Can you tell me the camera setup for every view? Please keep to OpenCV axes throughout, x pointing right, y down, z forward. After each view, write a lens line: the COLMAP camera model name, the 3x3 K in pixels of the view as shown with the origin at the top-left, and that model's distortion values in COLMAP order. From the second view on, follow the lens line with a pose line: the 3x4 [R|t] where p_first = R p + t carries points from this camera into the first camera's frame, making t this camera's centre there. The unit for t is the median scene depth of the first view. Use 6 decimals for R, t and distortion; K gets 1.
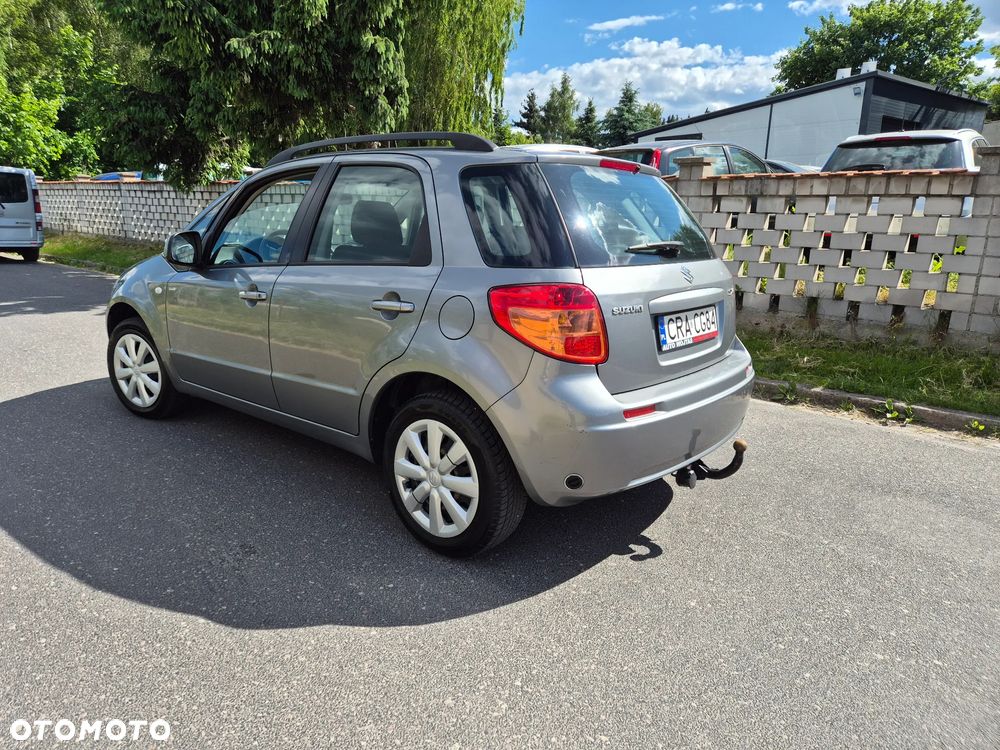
lens RADIAL K [[663.5, 0, 489.6], [0, 663.5, 370.6], [0, 0, 1]] dist [0.069298, -0.059136]
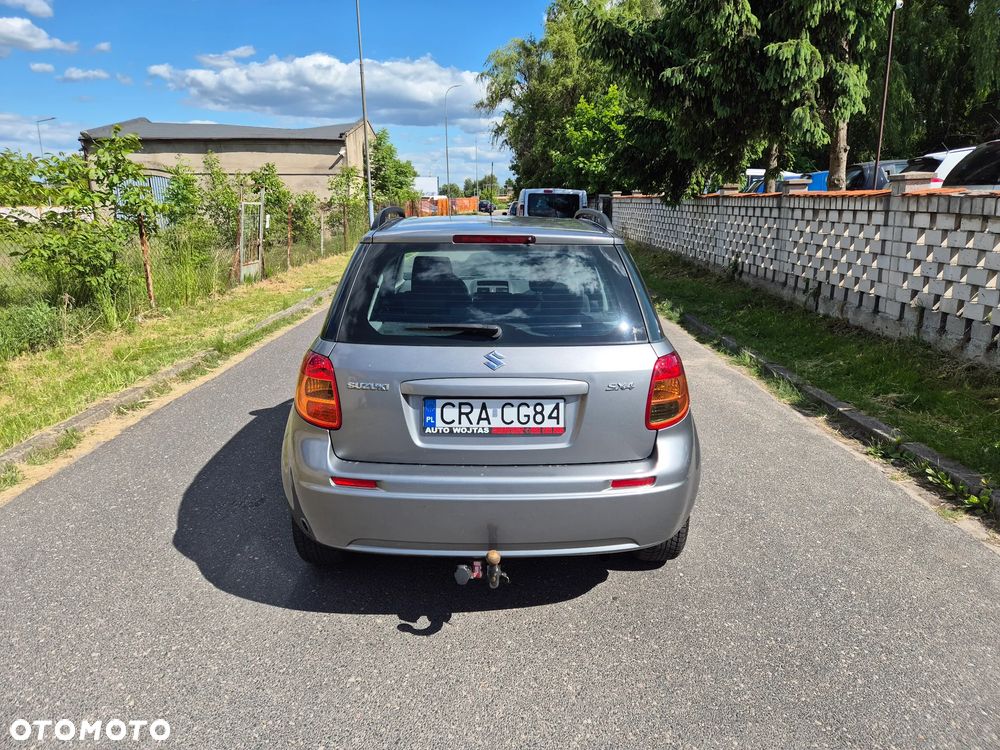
lens RADIAL K [[663.5, 0, 502.8], [0, 663.5, 369.4], [0, 0, 1]] dist [0.069298, -0.059136]
pose [[0.662592, 0.159204, -0.731865, 0.615208], [-0.156120, 0.985042, 0.072936, -0.125438], [0.732529, 0.065932, 0.677535, 0.239922]]
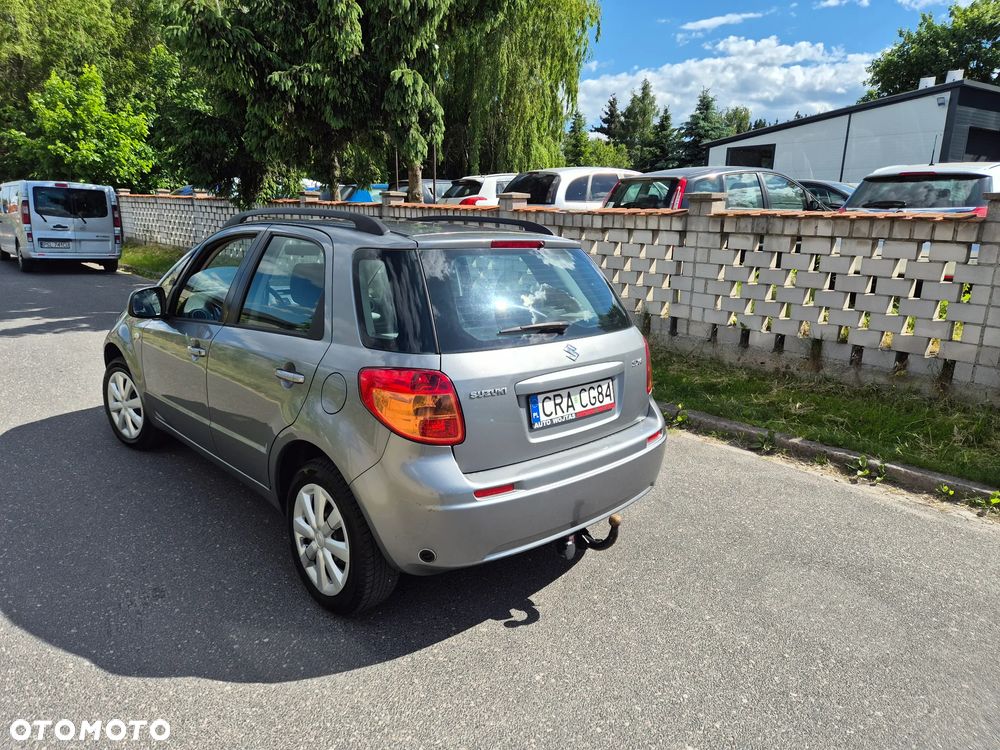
lens RADIAL K [[663.5, 0, 501.0], [0, 663.5, 376.2], [0, 0, 1]] dist [0.069298, -0.059136]
pose [[0.994654, 0.030979, -0.098511, 0.181252], [-0.030735, 0.999520, 0.003996, -0.067369], [0.098588, -0.000947, 0.995128, -0.024439]]
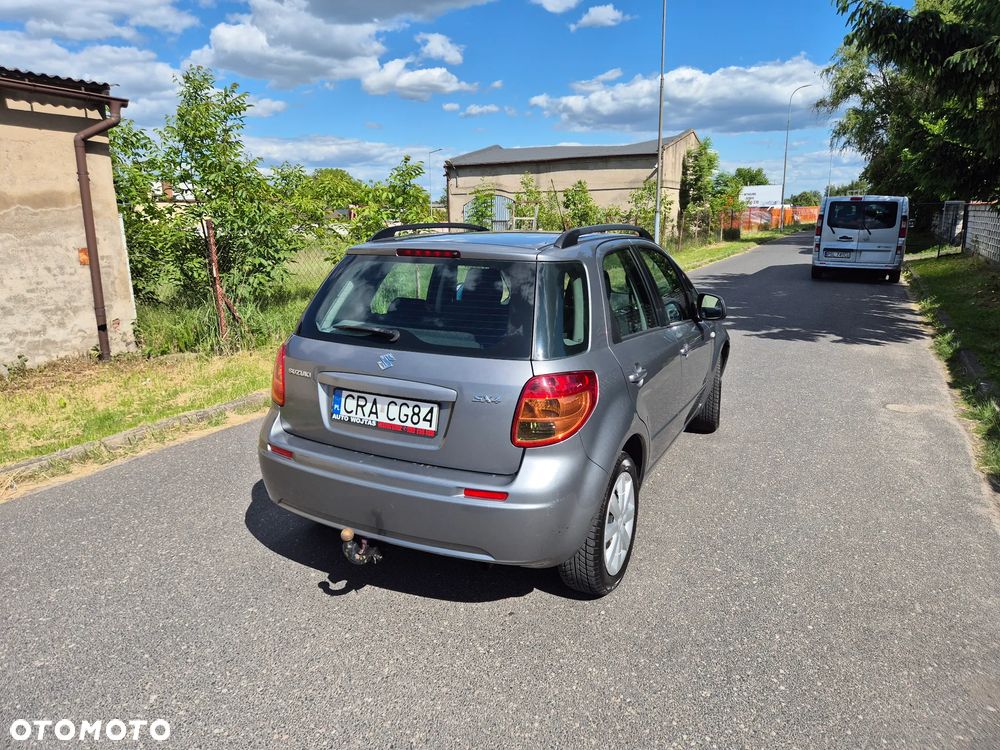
lens RADIAL K [[663.5, 0, 497.1], [0, 663.5, 368.4], [0, 0, 1]] dist [0.069298, -0.059136]
pose [[0.220357, 0.192733, -0.956189, 0.824528], [-0.209102, 0.966829, 0.146689, -0.200016], [0.952743, 0.167617, 0.253349, 0.567545]]
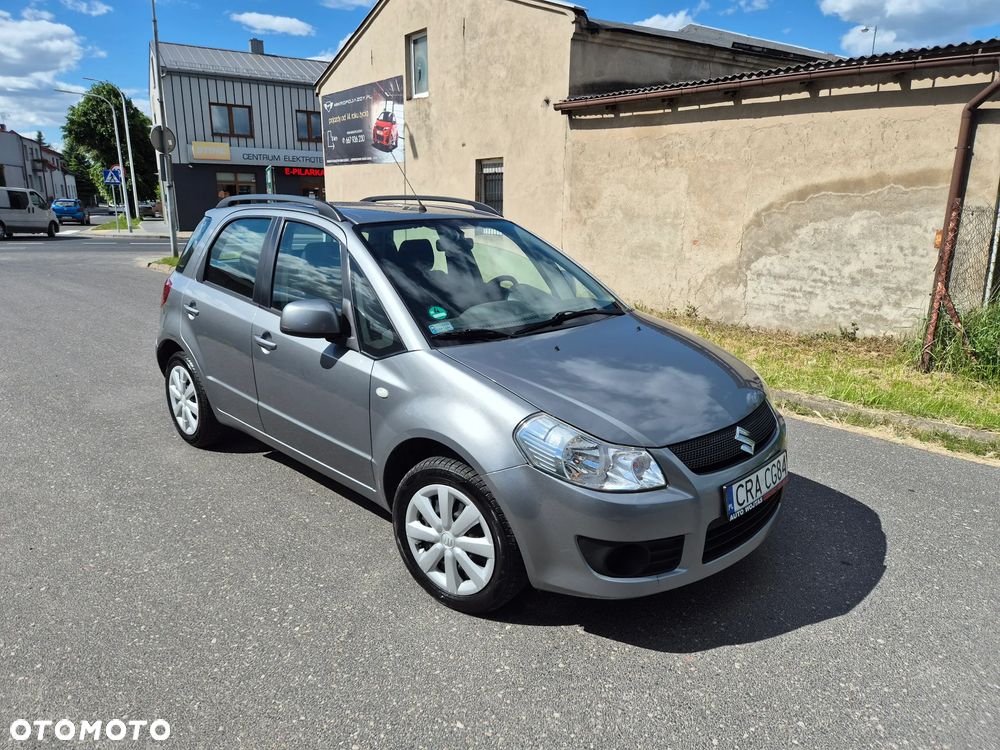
lens RADIAL K [[663.5, 0, 500.7], [0, 663.5, 374.7], [0, 0, 1]] dist [0.069298, -0.059136]
pose [[-0.996869, -0.049887, 0.061343, -0.329100], [-0.015506, 0.884111, 0.467019, -0.486898], [-0.077533, 0.464606, -0.882117, 1.744344]]
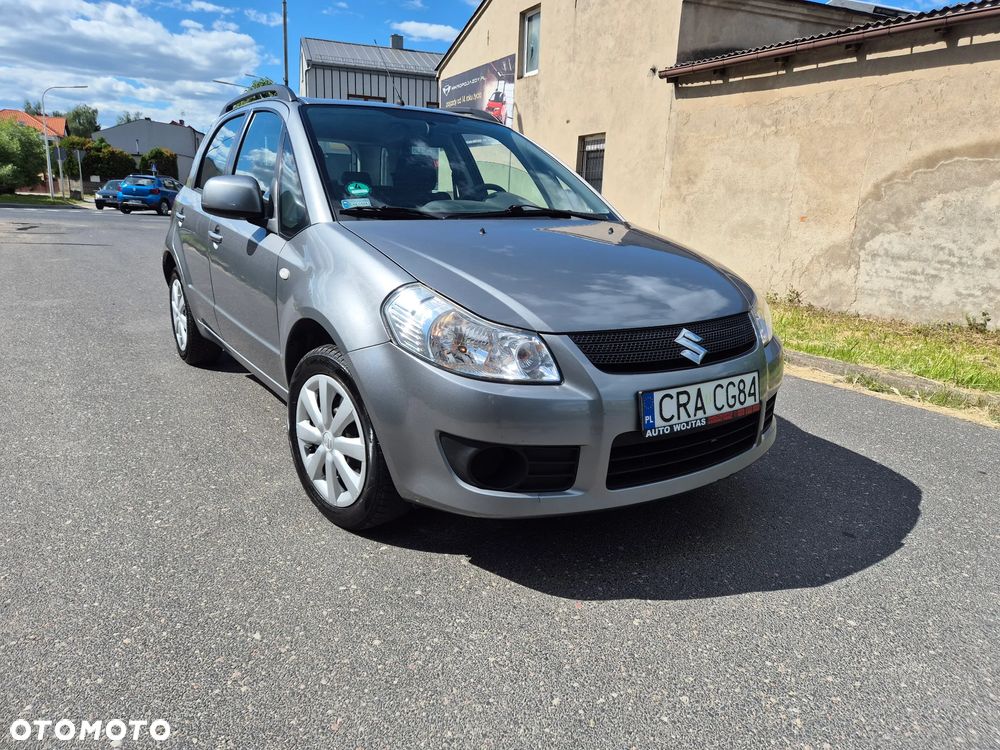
lens RADIAL K [[663.5, 0, 502.8], [0, 663.5, 371.9], [0, 0, 1]] dist [0.069298, -0.059136]
pose [[-0.963994, -0.121710, 0.236435, -0.500700], [0.001479, 0.886644, 0.462451, -0.356543], [-0.265919, 0.446150, -0.854539, 1.666405]]
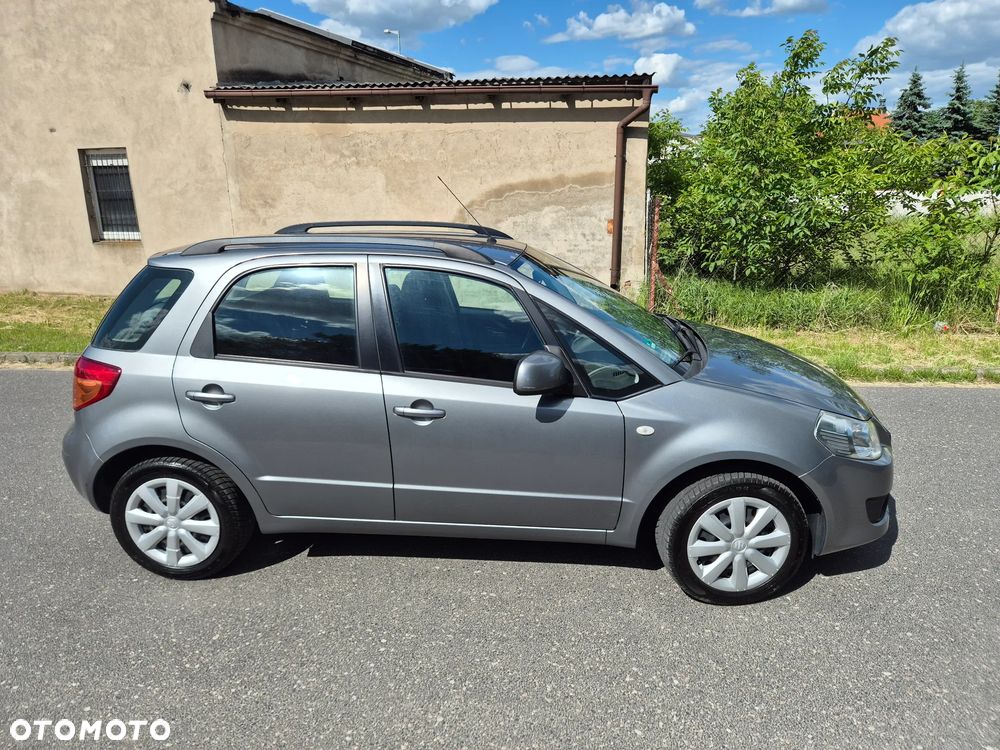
lens RADIAL K [[663.5, 0, 504.7], [0, 663.5, 371.7], [0, 0, 1]] dist [0.069298, -0.059136]
pose [[-0.821134, 0.143226, -0.552471, 0.297439], [-0.135751, 0.891206, 0.432808, -0.485378], [0.554355, 0.430392, -0.712357, 1.555257]]
